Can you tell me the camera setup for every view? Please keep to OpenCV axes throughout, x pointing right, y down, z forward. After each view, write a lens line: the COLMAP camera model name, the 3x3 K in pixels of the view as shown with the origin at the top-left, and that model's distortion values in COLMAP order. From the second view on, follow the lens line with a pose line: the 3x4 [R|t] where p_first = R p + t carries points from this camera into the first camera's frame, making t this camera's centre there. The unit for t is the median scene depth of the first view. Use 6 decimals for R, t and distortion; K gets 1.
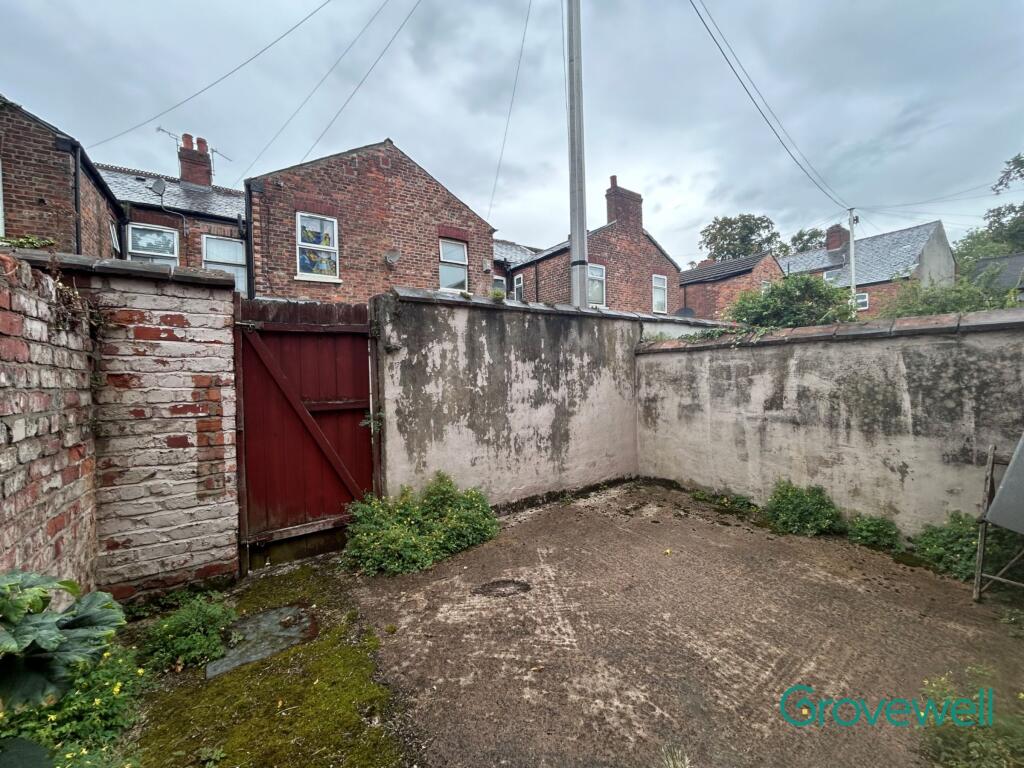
lens RADIAL K [[403.8, 0, 514.8], [0, 403.8, 385.5], [0, 0, 1]] dist [-0.001352, -0.000511]
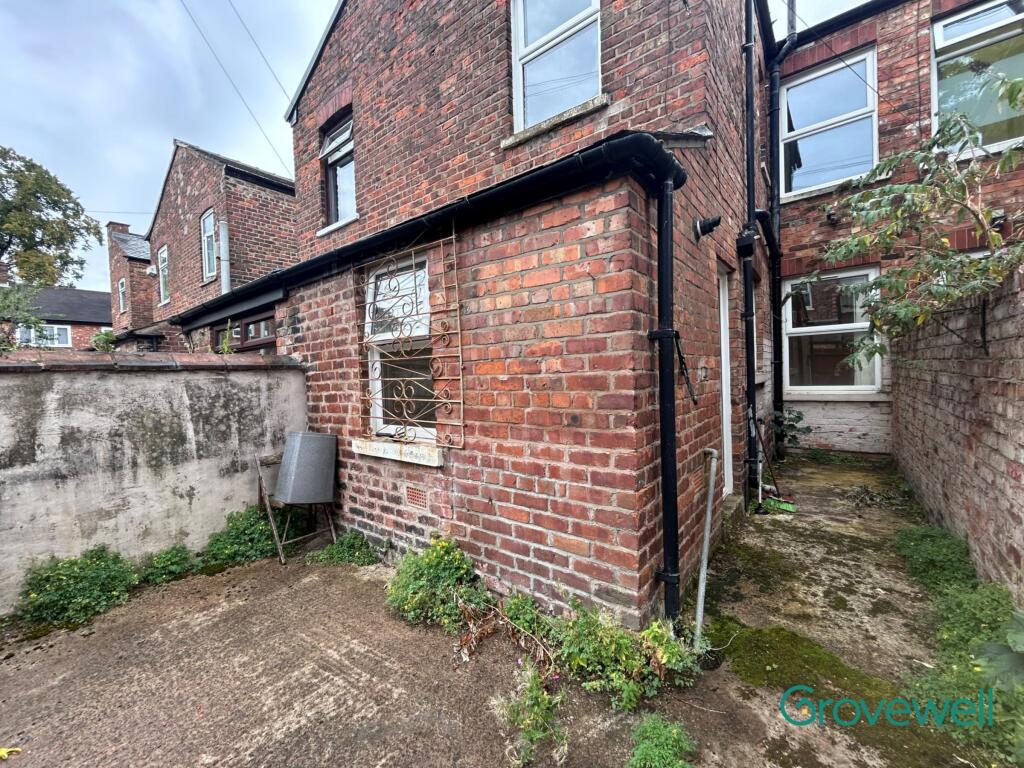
lens RADIAL K [[403.8, 0, 511.0], [0, 403.8, 385.2], [0, 0, 1]] dist [-0.001352, -0.000511]
pose [[-0.293542, 0.007561, 0.955916, -0.326697], [0.066797, 0.997687, 0.012621, -0.036889], [-0.953610, 0.067557, -0.293368, 0.473087]]
